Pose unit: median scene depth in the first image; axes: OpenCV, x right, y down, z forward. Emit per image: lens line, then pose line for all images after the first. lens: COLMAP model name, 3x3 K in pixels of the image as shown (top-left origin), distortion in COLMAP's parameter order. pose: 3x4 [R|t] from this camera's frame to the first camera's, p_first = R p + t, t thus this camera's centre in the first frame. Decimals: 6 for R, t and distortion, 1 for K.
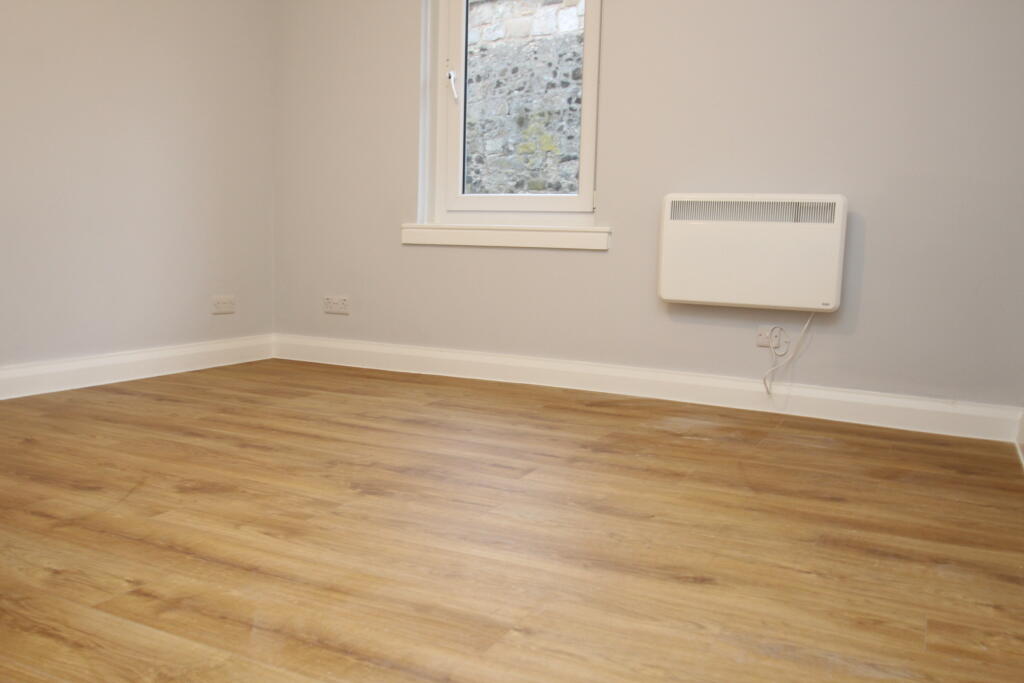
lens RADIAL K [[880.8, 0, 508.5], [0, 880.8, 367.7], [0, 0, 1]] dist [-0.045332, 0.003559]
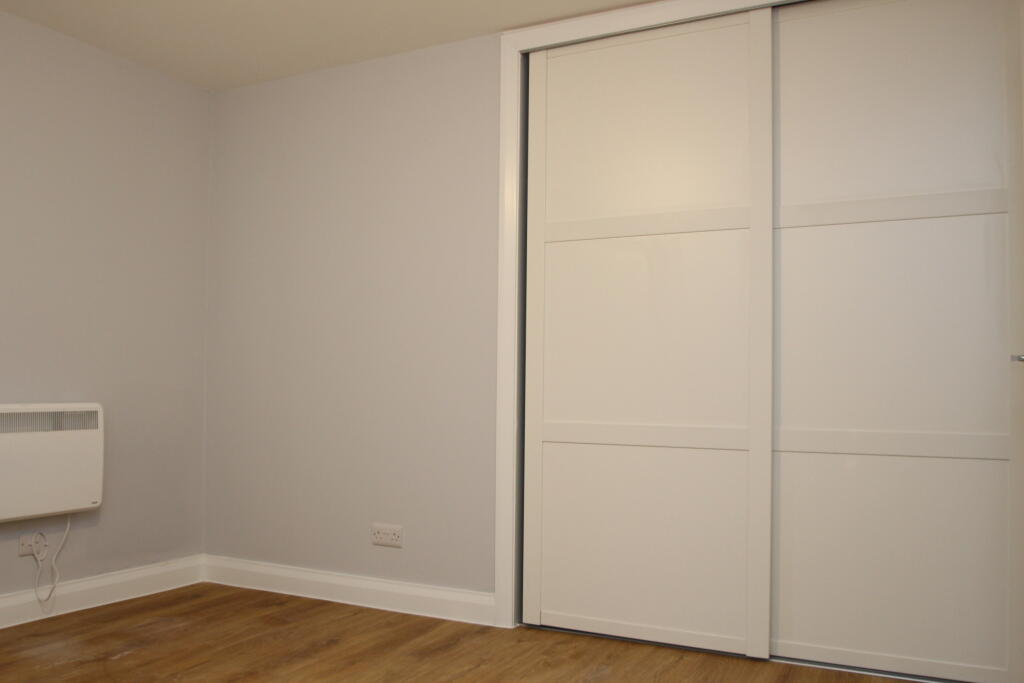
lens RADIAL K [[880.8, 0, 508.5], [0, 880.8, 367.7], [0, 0, 1]] dist [-0.045332, 0.003559]
pose [[0.023795, -0.019620, 0.999524, -1.051380], [0.133448, 0.990922, 0.016274, -0.279693], [-0.990770, 0.132998, 0.026197, 0.651735]]
